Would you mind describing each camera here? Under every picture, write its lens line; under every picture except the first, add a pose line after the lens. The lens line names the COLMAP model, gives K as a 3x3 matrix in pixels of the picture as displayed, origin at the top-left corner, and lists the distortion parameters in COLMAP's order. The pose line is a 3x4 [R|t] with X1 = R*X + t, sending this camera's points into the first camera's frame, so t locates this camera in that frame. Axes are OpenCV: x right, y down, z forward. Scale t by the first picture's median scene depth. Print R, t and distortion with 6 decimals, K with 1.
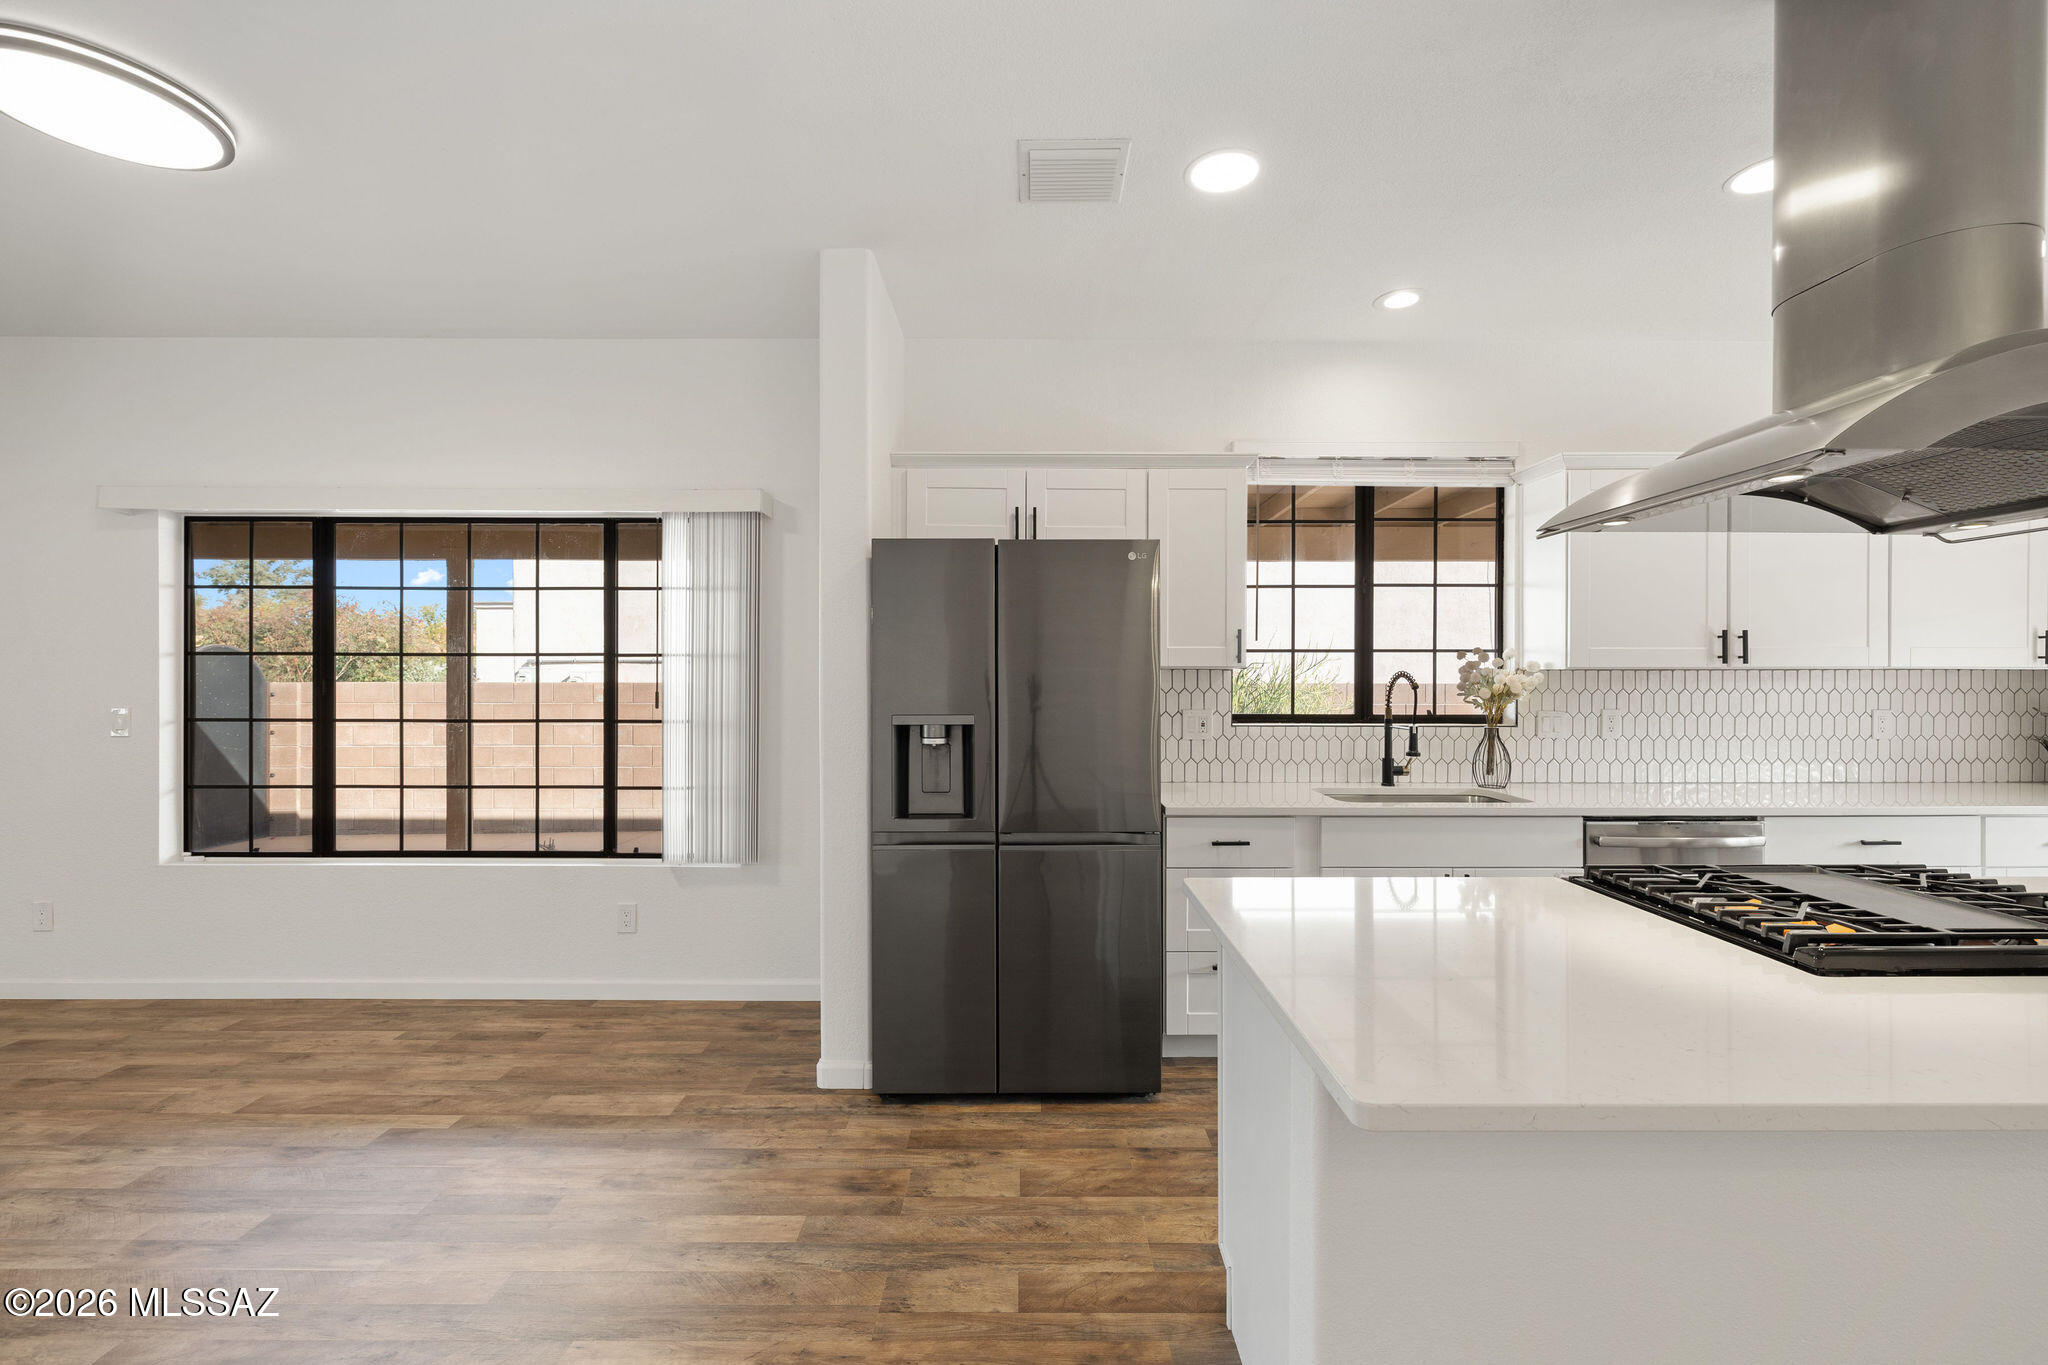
lens RADIAL K [[867.5, 0, 1022.4], [0, 867.5, 673.7], [0, 0, 1]] dist [-0.001901, -0.000025]
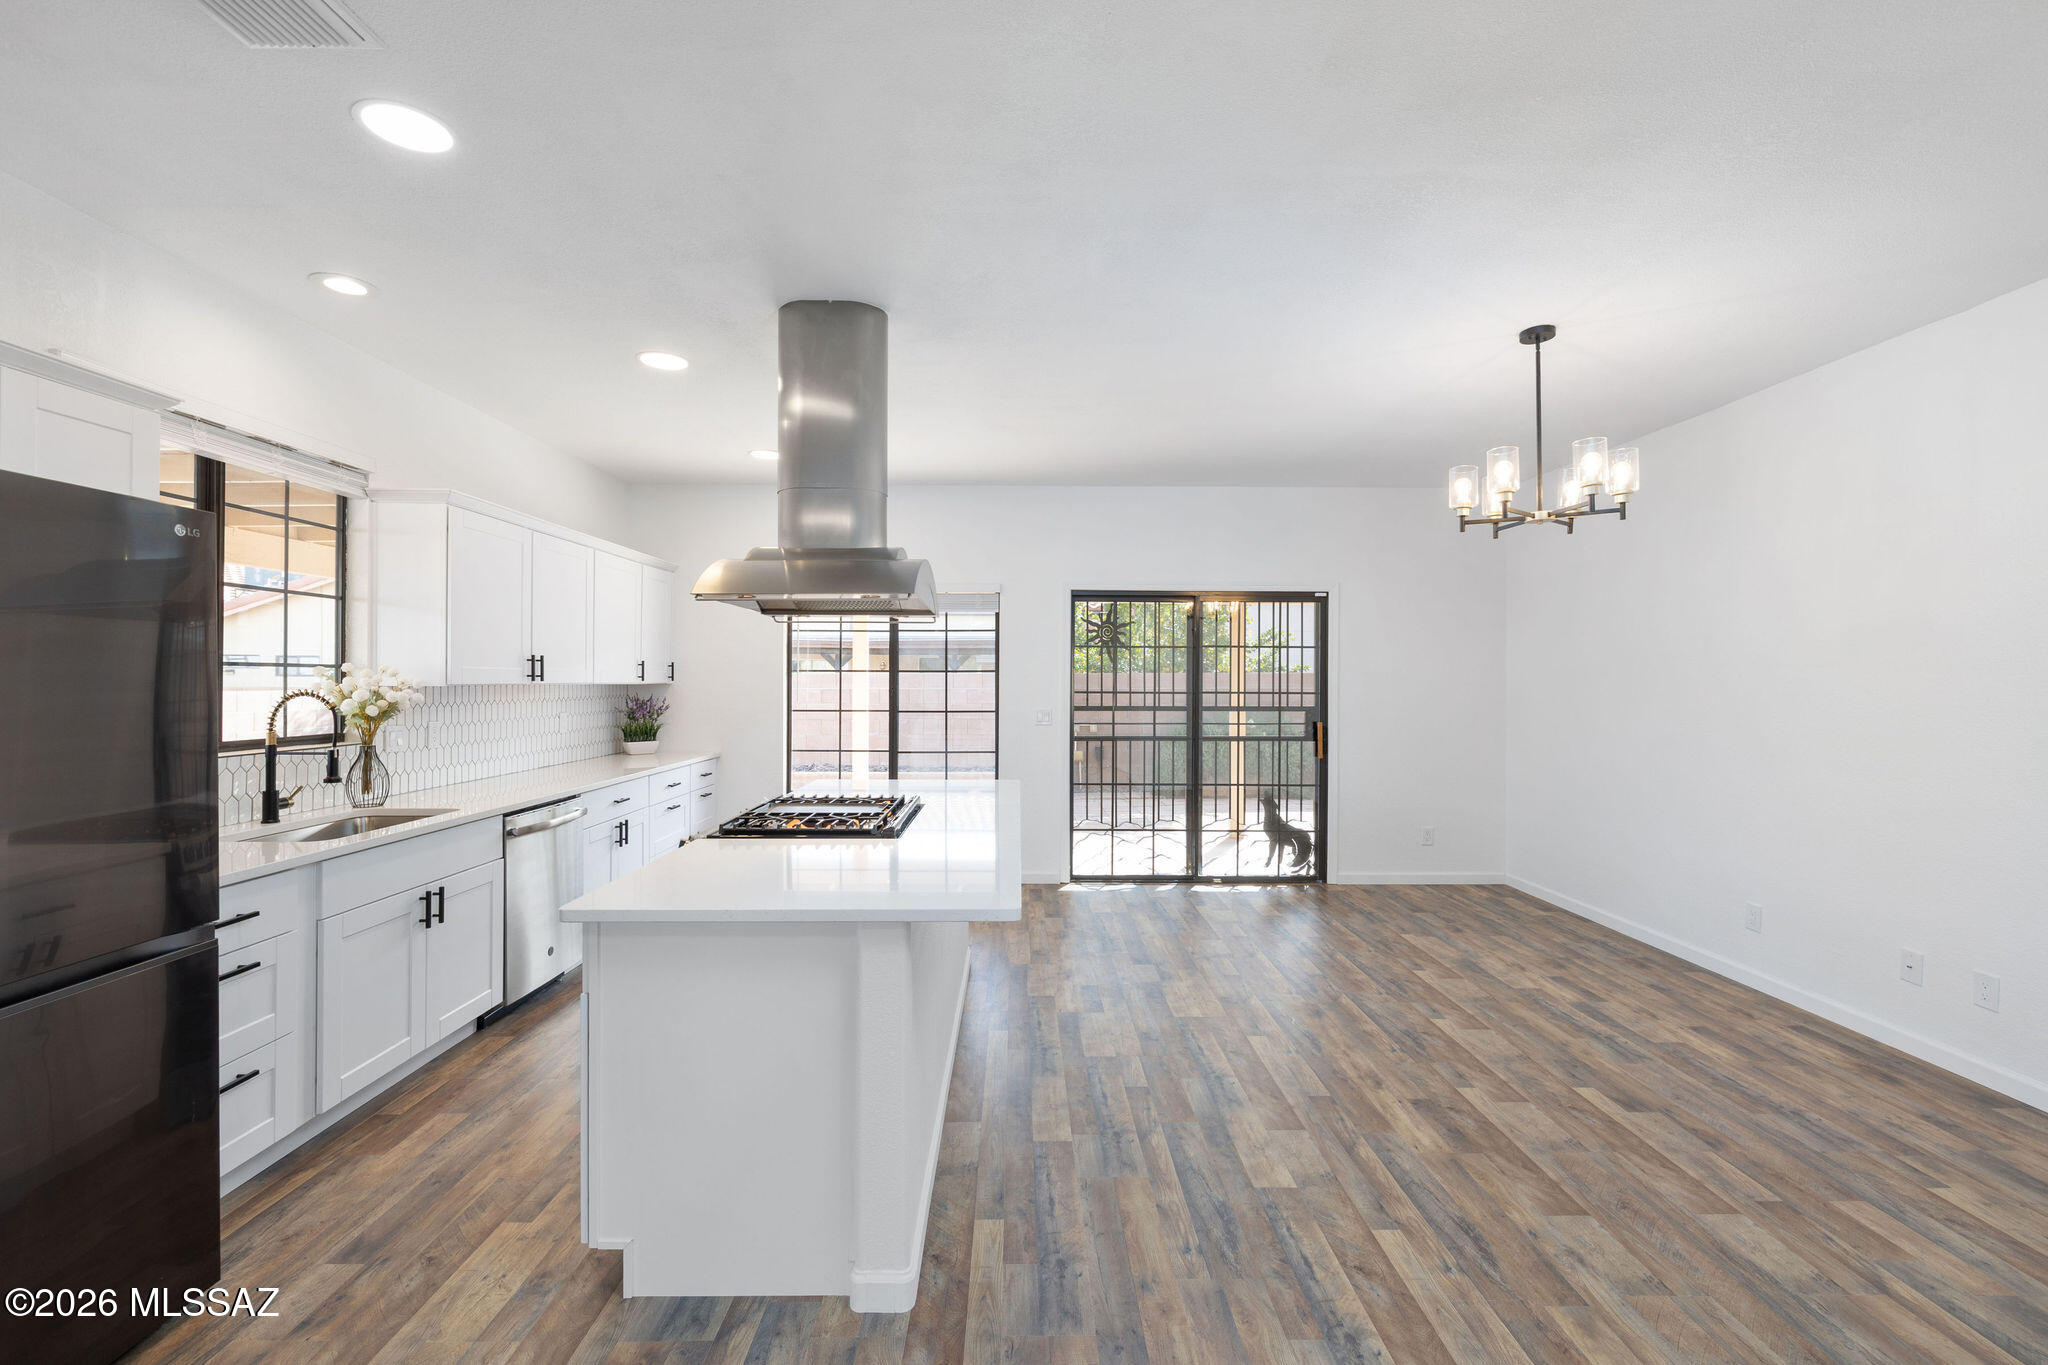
lens RADIAL K [[867.5, 0, 1026.5], [0, 867.5, 679.2], [0, 0, 1]] dist [-0.001901, -0.000025]
pose [[-0.009638, 0.000099, 0.999954, -0.443038], [-0.002017, 0.999998, -0.000118, -0.014215], [-0.999952, -0.002018, -0.009638, 0.262800]]
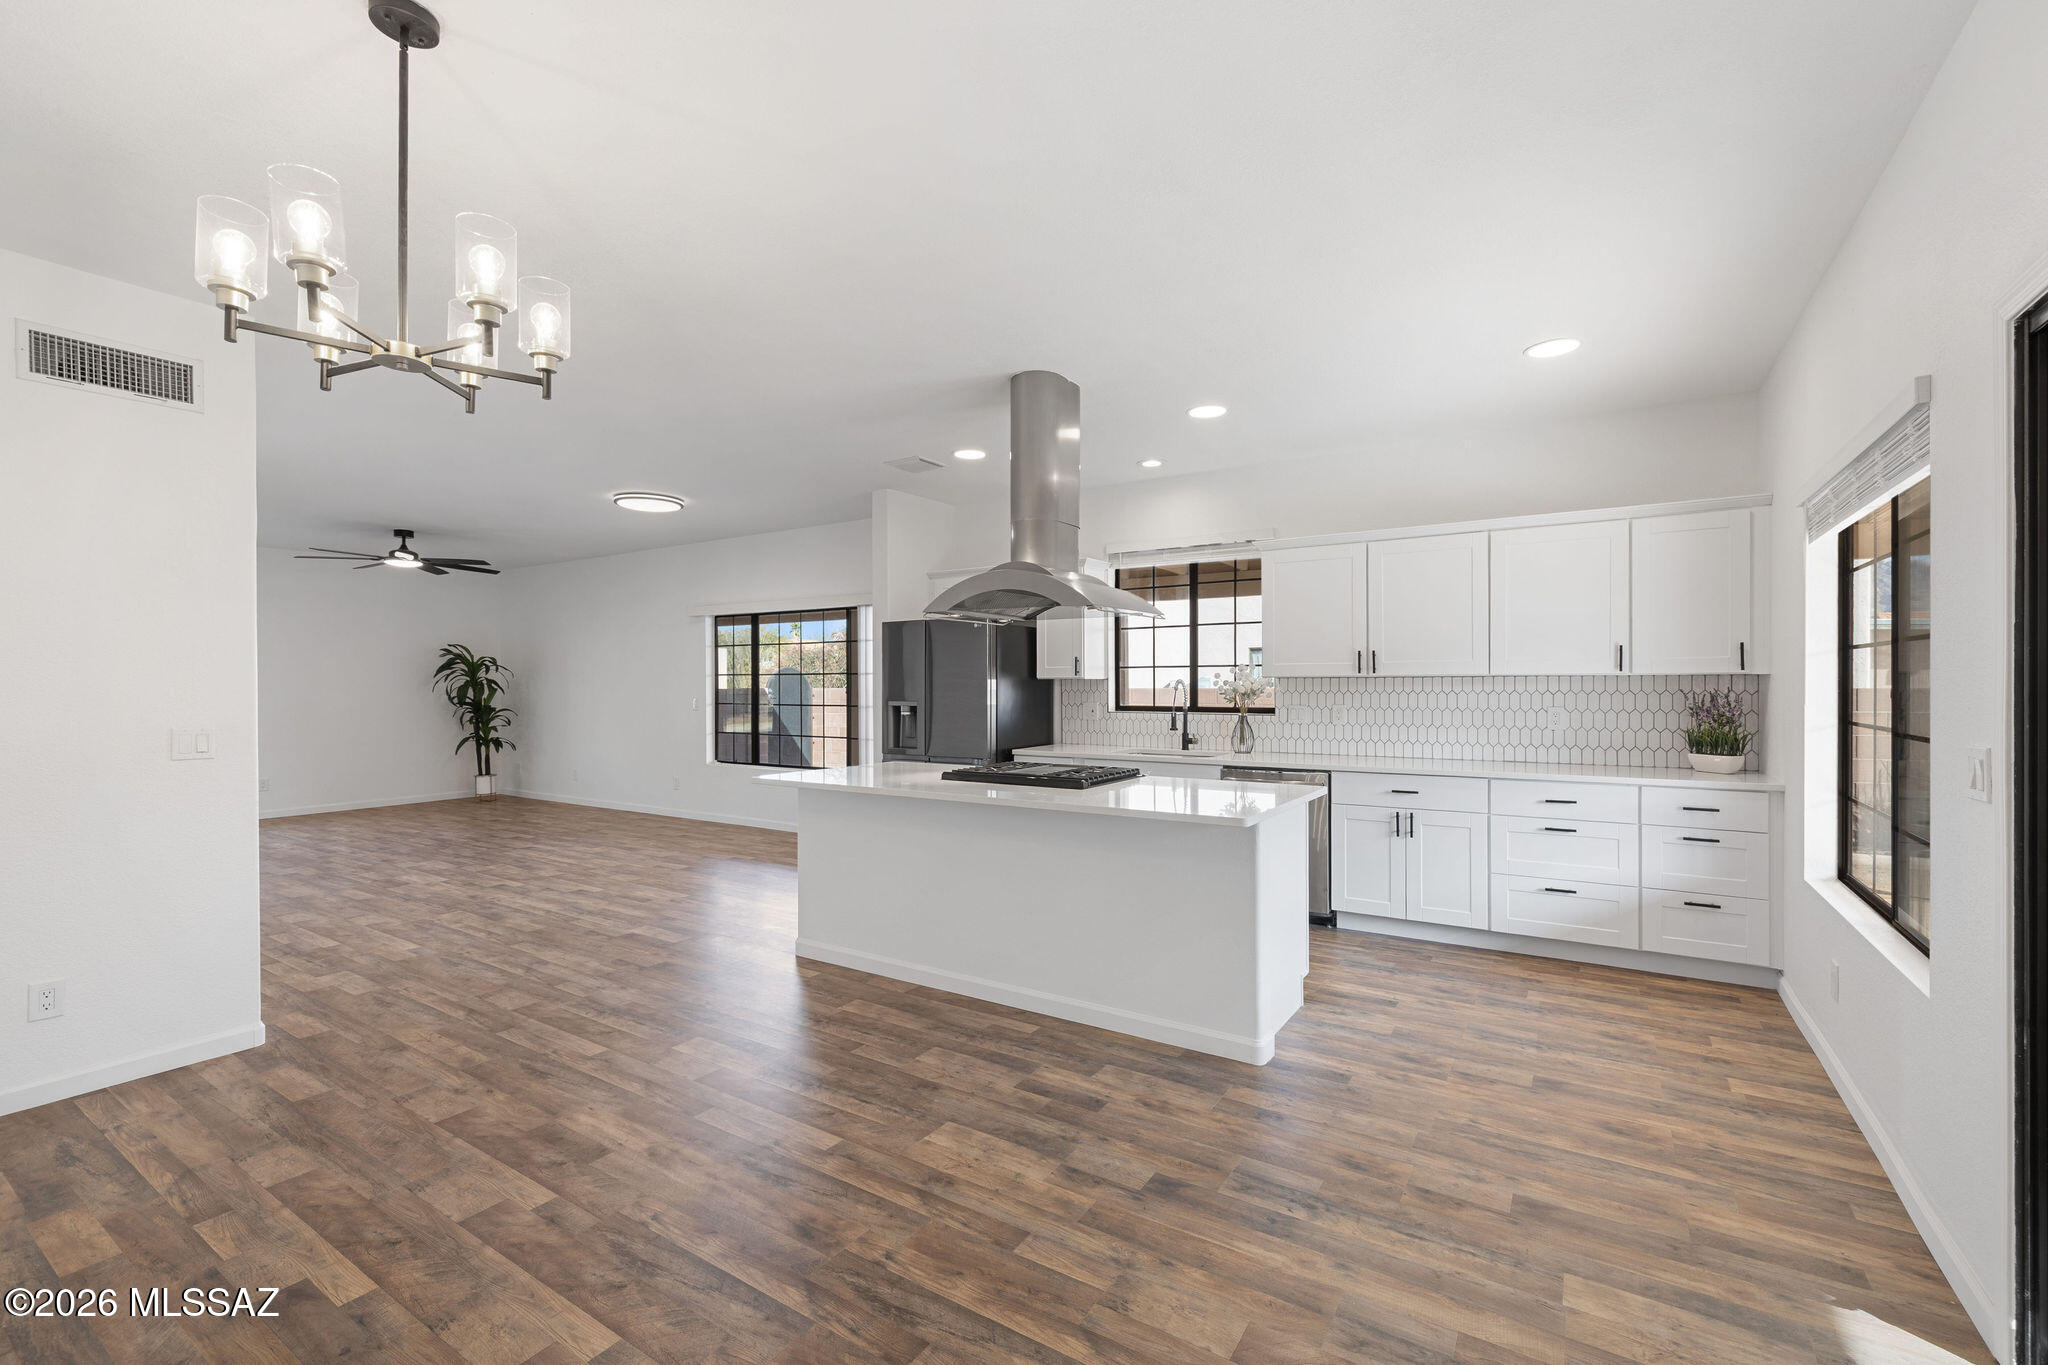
lens RADIAL K [[867.5, 0, 1031.3], [0, 867.5, 685.2], [0, 0, 1]] dist [-0.001901, -0.000025]
pose [[0.839707, -0.002305, -0.543035, 1.066469], [0.004108, 0.999989, 0.002108, 0.003079], [0.543025, -0.004000, 0.839707, -0.524464]]
